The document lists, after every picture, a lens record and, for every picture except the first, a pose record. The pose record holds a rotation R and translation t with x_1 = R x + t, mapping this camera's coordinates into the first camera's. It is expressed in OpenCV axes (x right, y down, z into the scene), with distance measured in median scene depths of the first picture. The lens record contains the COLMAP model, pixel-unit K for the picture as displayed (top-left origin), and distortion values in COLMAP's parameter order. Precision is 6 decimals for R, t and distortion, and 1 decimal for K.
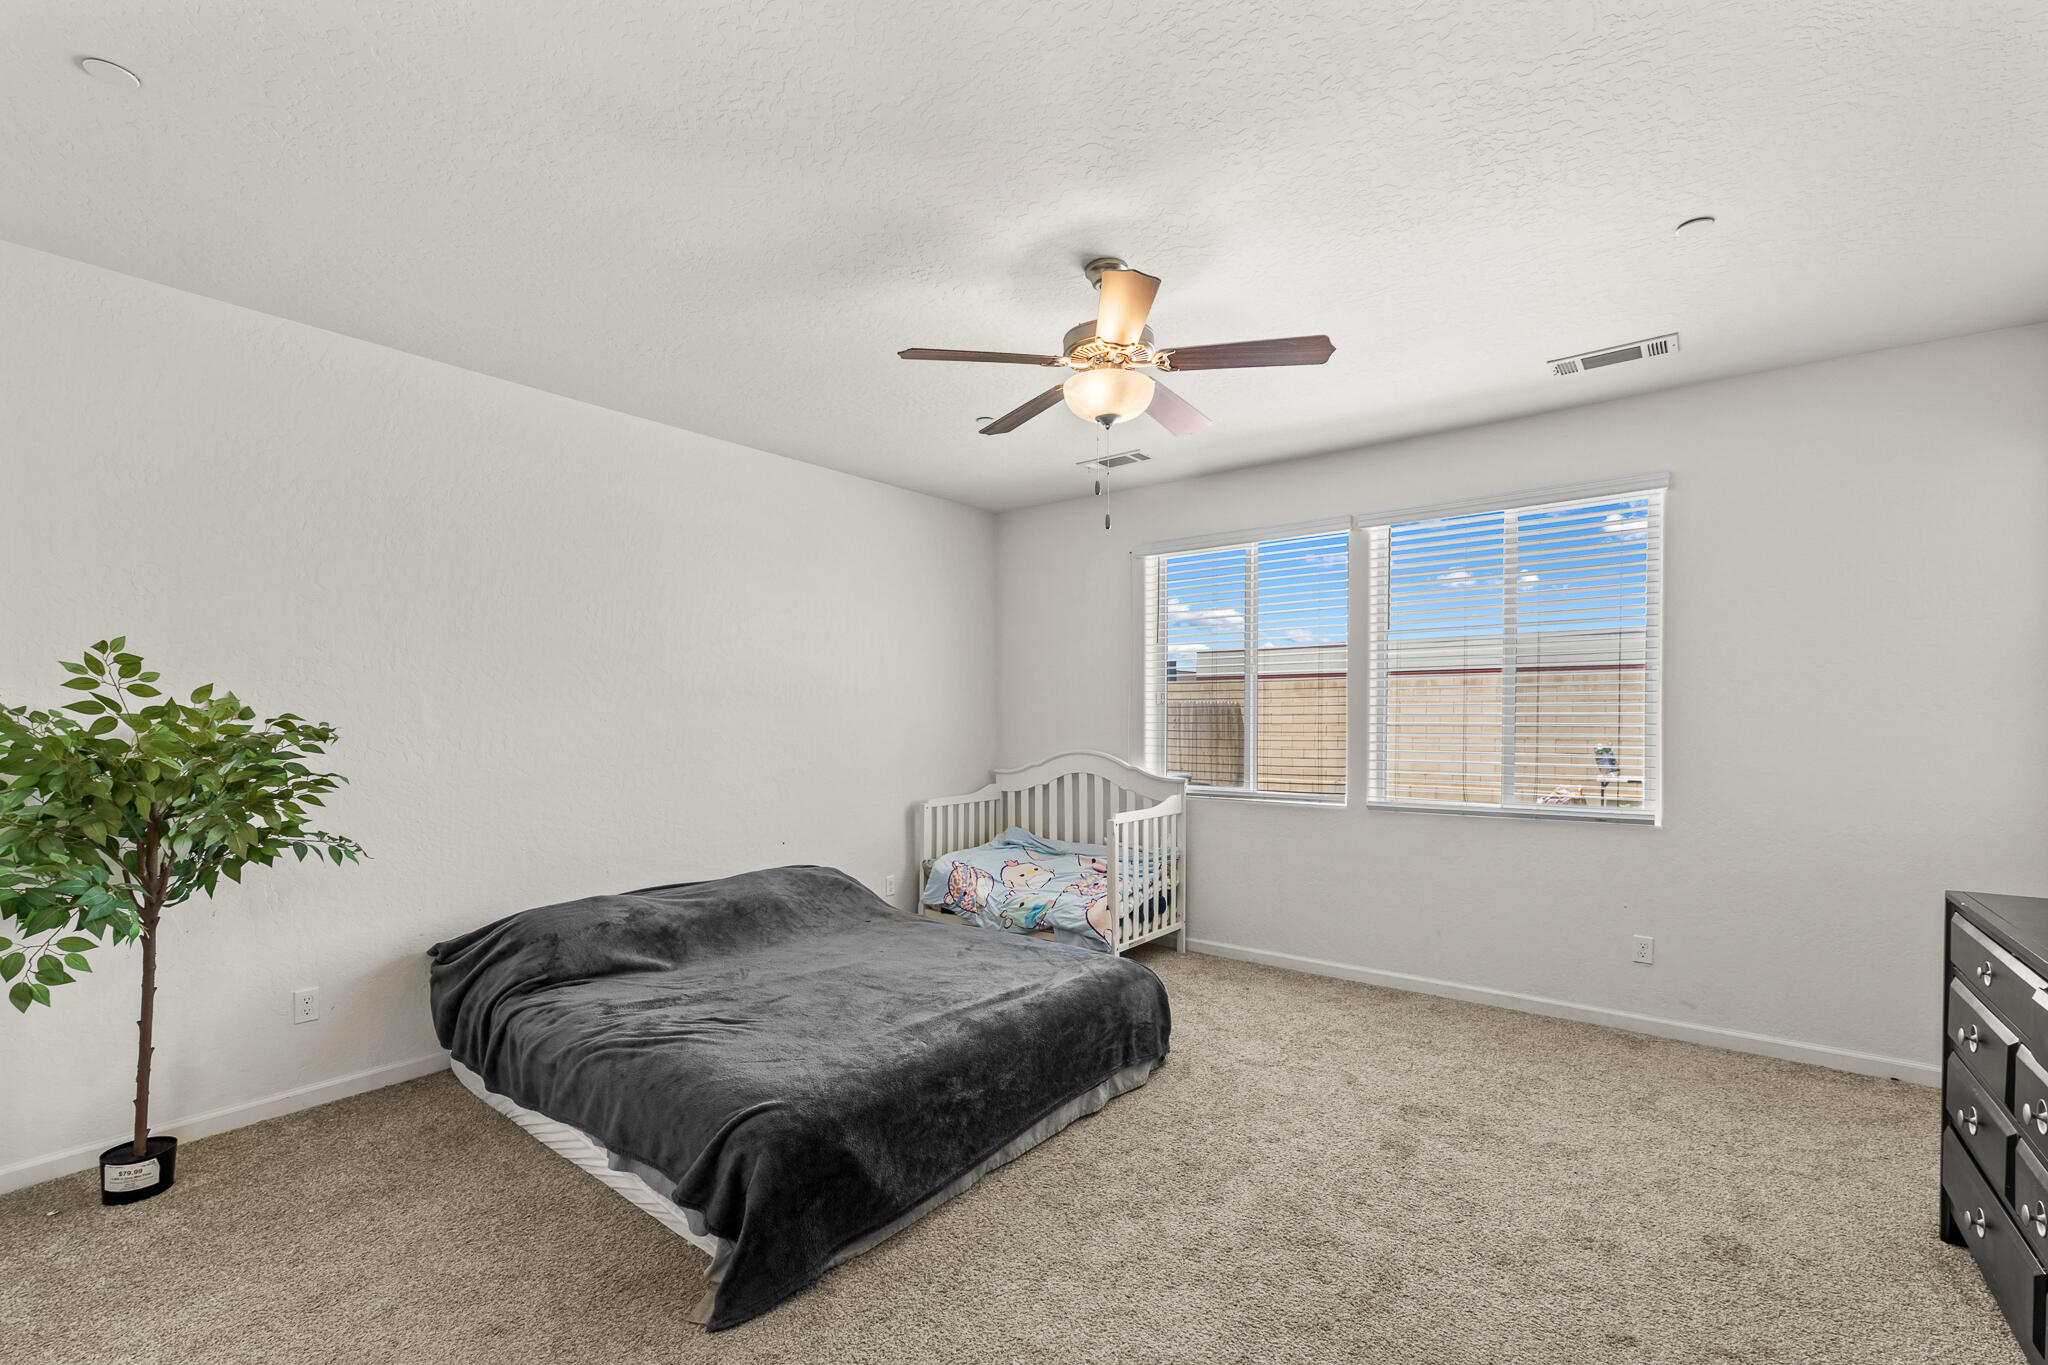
lens RADIAL K [[890.0, 0, 1016.2], [0, 890.0, 697.8], [0, 0, 1]] dist [0.006976, -0.001103]
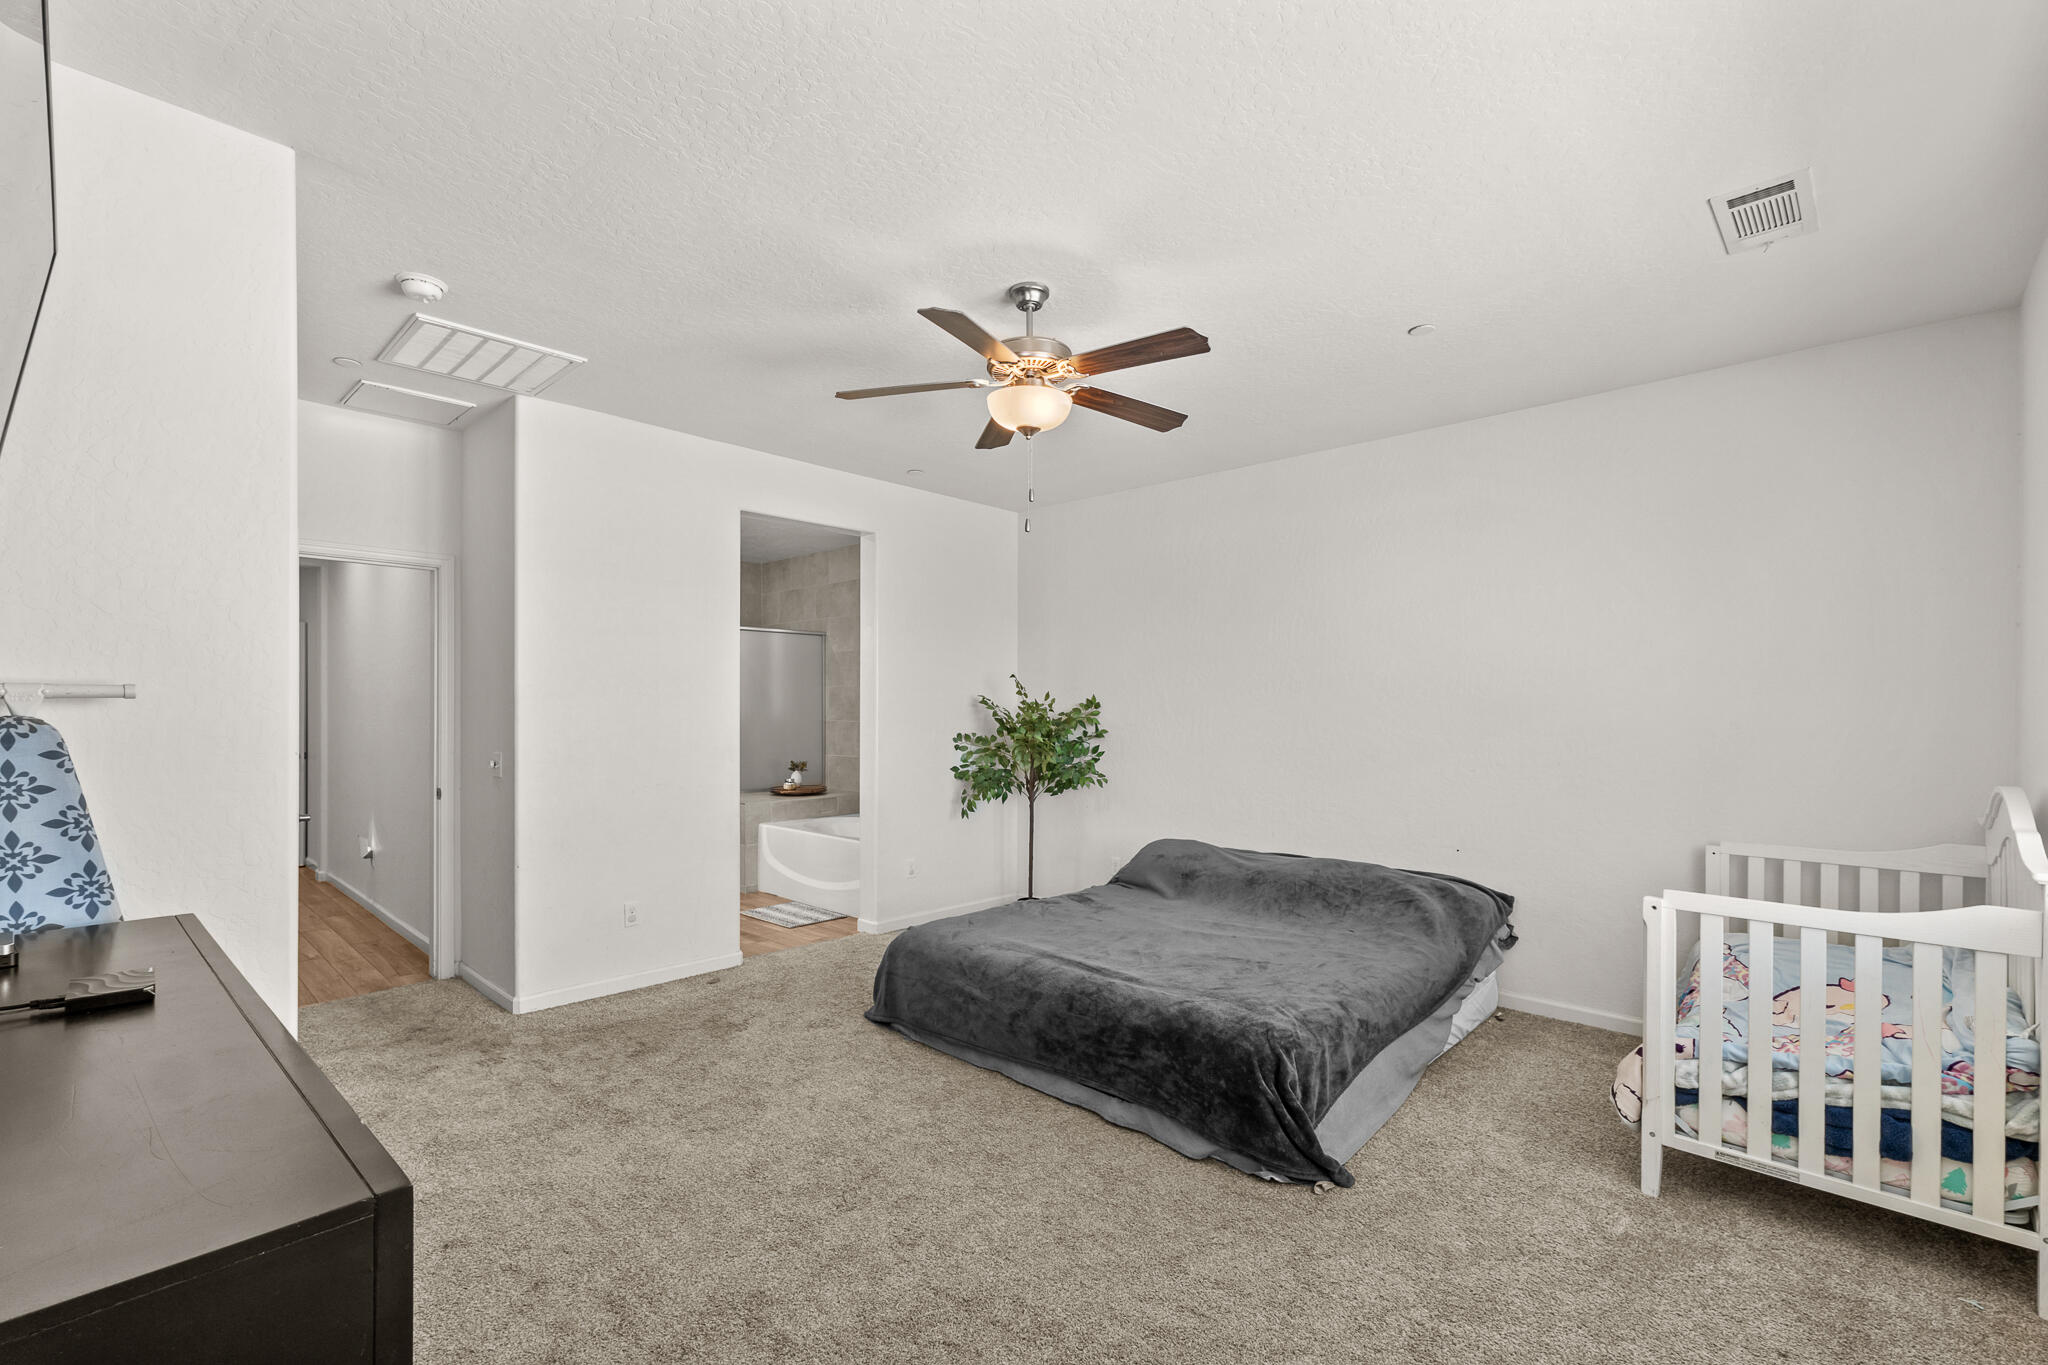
lens RADIAL K [[890.0, 0, 1016.1], [0, 890.0, 692.6], [0, 0, 1]] dist [0.006976, -0.001103]
pose [[-0.091004, -0.012068, -0.995777, 0.685895], [0.020900, 0.999683, -0.014025, 0.008426], [0.995631, -0.022089, -0.090723, 0.643693]]
